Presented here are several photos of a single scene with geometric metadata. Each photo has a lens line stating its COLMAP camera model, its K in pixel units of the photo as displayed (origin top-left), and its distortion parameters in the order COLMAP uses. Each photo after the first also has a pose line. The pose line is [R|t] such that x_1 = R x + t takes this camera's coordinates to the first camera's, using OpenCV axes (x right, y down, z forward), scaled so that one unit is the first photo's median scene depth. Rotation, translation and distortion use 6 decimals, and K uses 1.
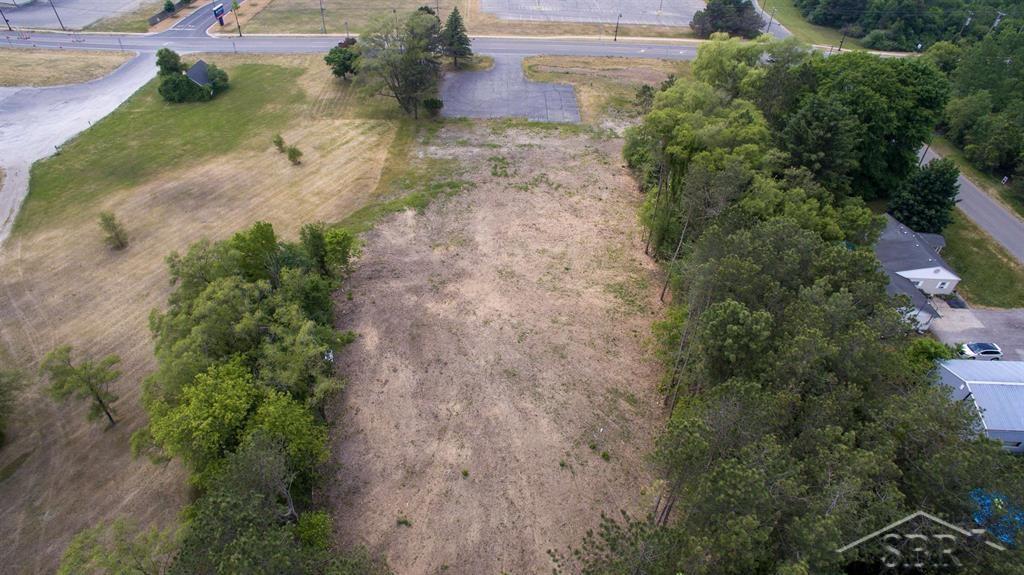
lens RADIAL K [[598.2, 0, 511.5], [0, 598.2, 285.0], [0, 0, 1]] dist [-0.122560, 0.088426]
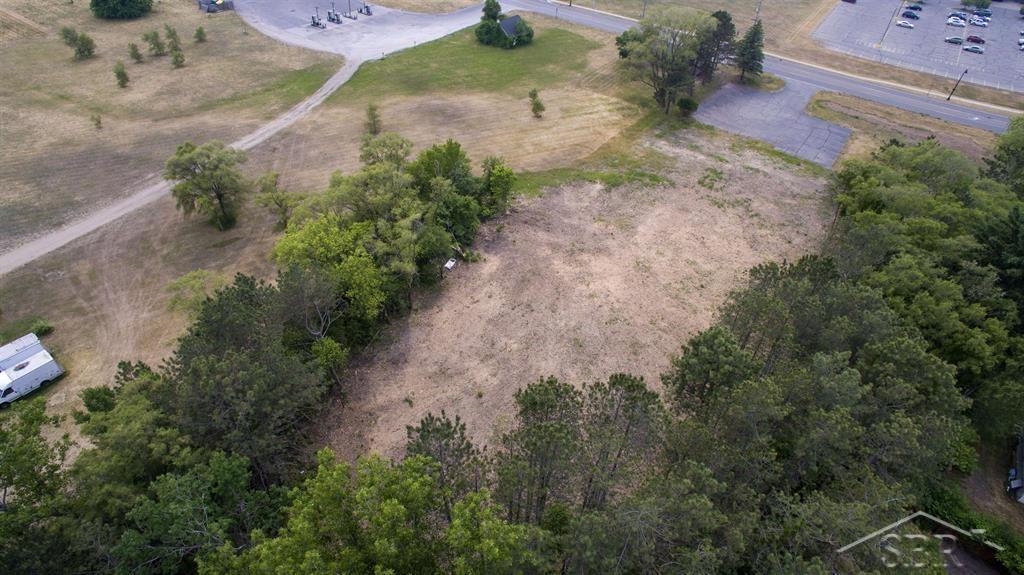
lens RADIAL K [[598.2, 0, 511.7], [0, 598.2, 287.4], [0, 0, 1]] dist [-0.122560, 0.088426]
pose [[0.813282, 0.388855, -0.432855, 0.232374], [-0.389826, 0.916400, 0.090813, 0.007142], [0.431982, 0.094882, 0.896878, 0.006102]]
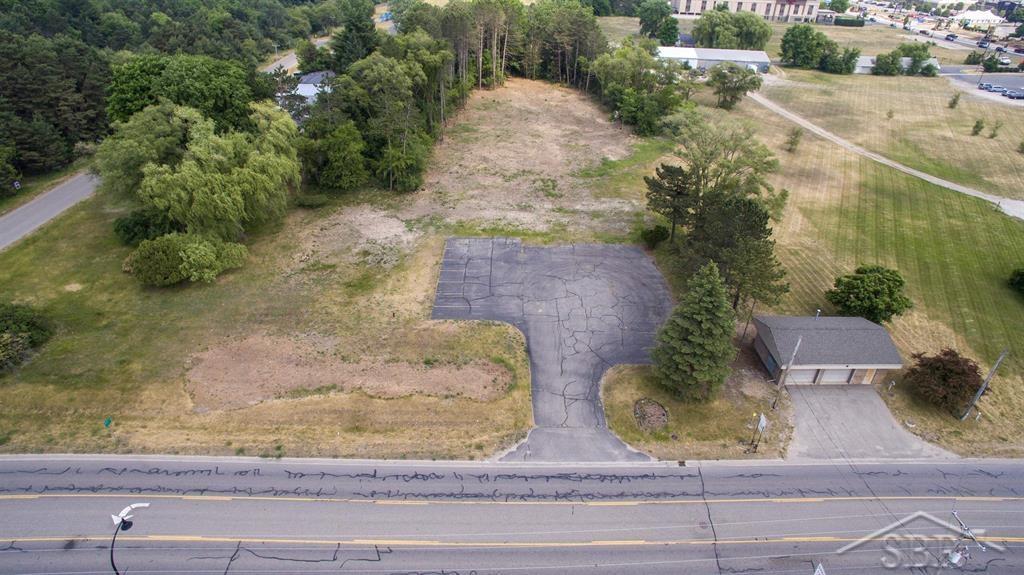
lens RADIAL K [[598.2, 0, 509.2], [0, 598.2, 283.3], [0, 0, 1]] dist [-0.122560, 0.088426]
pose [[-0.998409, -0.049803, -0.026436, 0.077494], [-0.041487, 0.331356, 0.942593, -1.253999], [-0.038184, 0.942190, -0.332895, 1.710559]]
